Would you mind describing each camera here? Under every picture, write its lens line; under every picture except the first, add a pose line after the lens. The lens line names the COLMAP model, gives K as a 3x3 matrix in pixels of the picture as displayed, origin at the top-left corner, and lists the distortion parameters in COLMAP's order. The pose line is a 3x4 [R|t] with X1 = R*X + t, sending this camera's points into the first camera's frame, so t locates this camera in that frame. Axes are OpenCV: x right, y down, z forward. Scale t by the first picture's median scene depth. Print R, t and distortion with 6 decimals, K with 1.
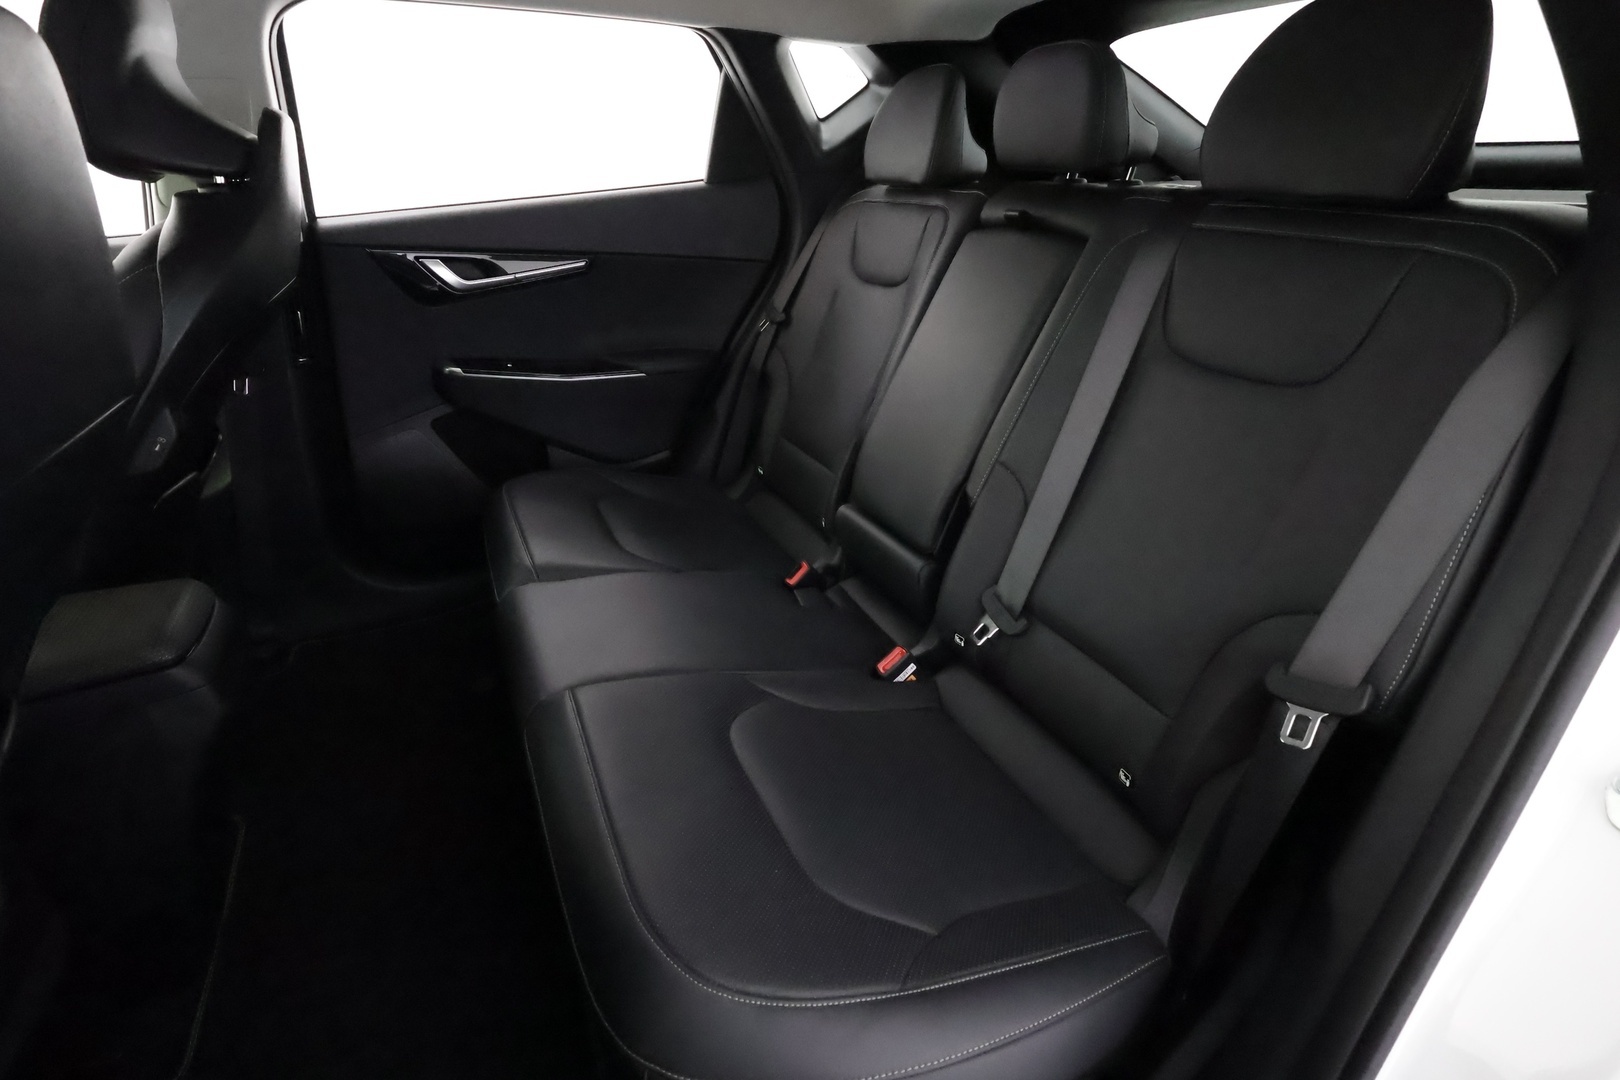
lens RADIAL K [[806.4, 0, 812.1], [0, 806.4, 543.7], [0, 0, 1]] dist [0.000743, -0.000765]
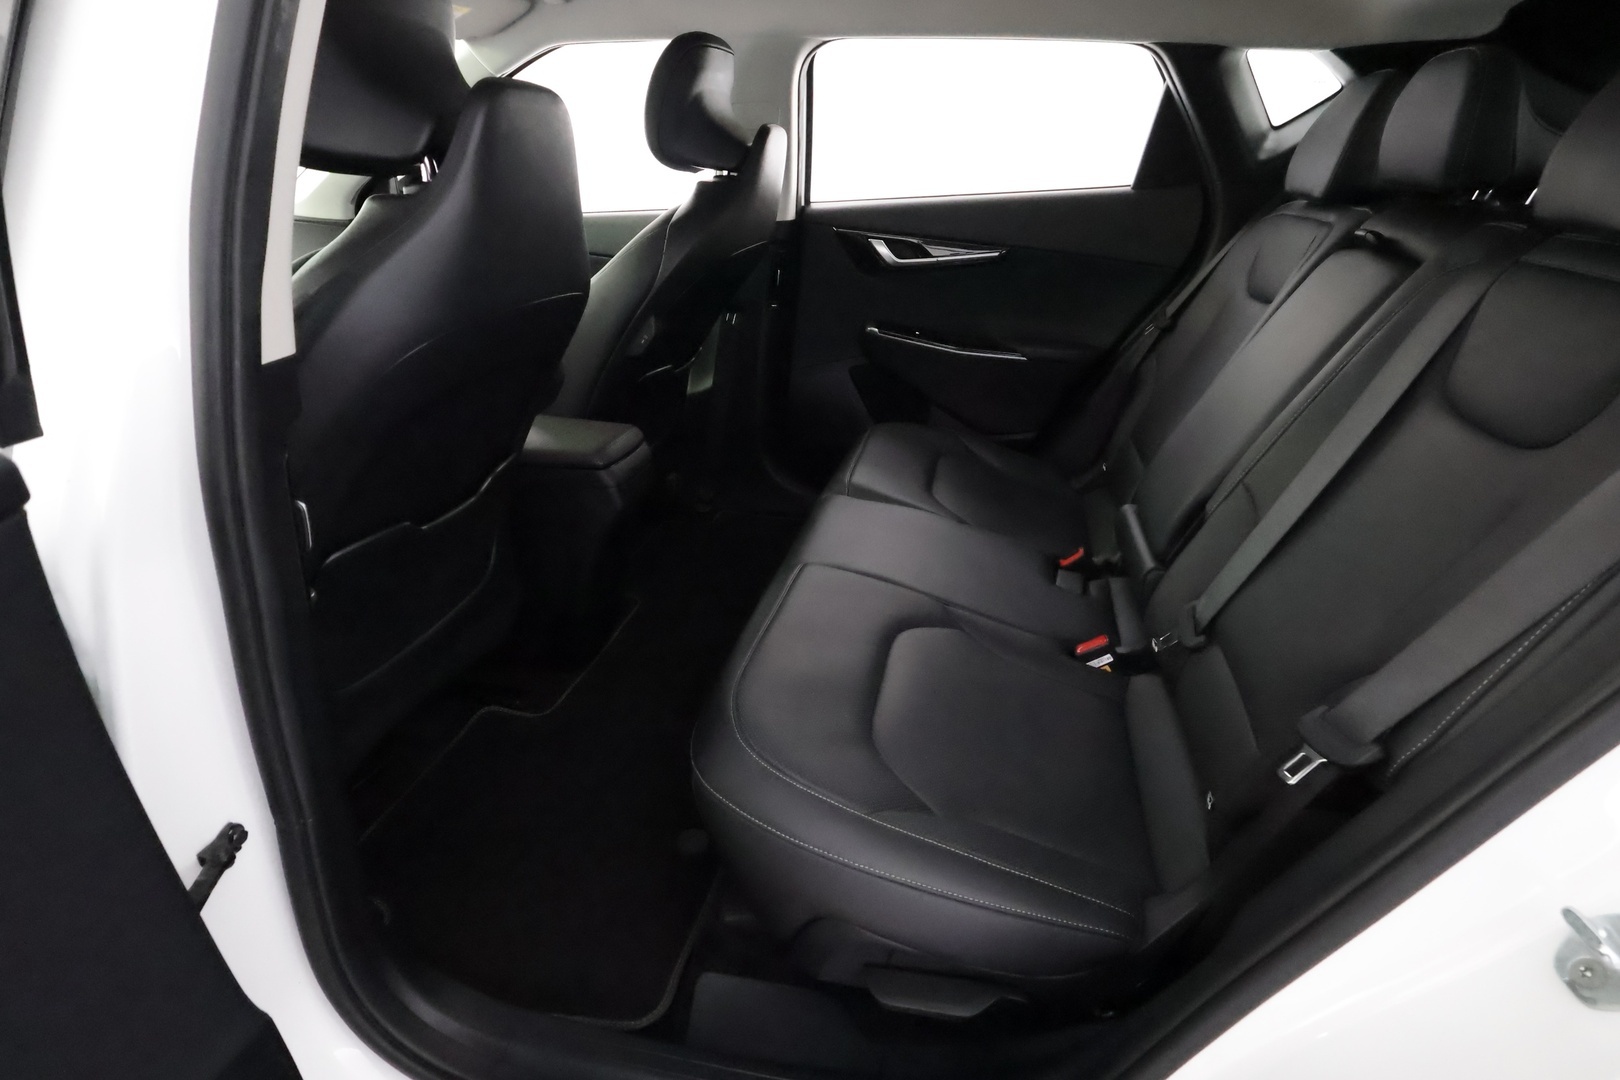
lens RADIAL K [[806.4, 0, 812.1], [0, 806.4, 543.7], [0, 0, 1]] dist [0.000743, -0.000765]
pose [[0.797282, 0.277181, -0.536201, 0.248524], [-0.276403, 0.957371, 0.083913, 0.022580], [0.536603, 0.081305, 0.839909, -0.068221]]
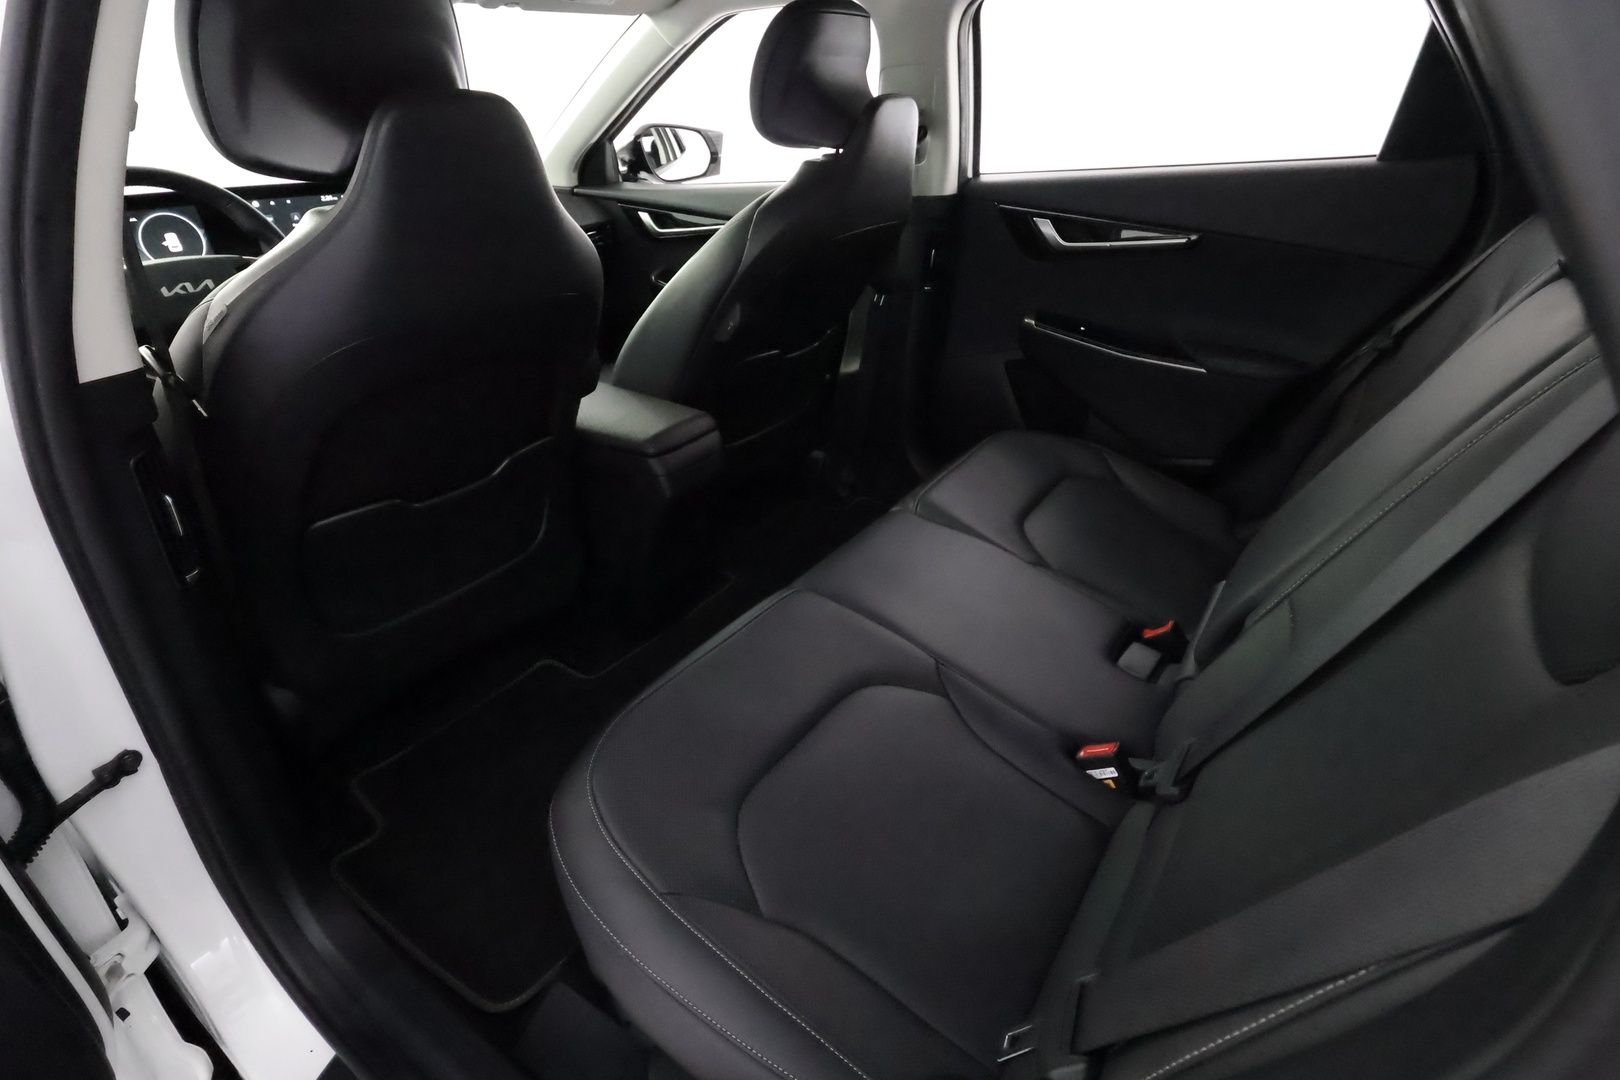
lens RADIAL K [[806.4, 0, 812.1], [0, 806.4, 543.7], [0, 0, 1]] dist [0.000743, -0.000765]
pose [[0.512427, 0.415494, -0.751521, 0.368819], [-0.359136, 0.898634, 0.251950, -0.119549], [0.780026, 0.140792, 0.609702, 0.151280]]
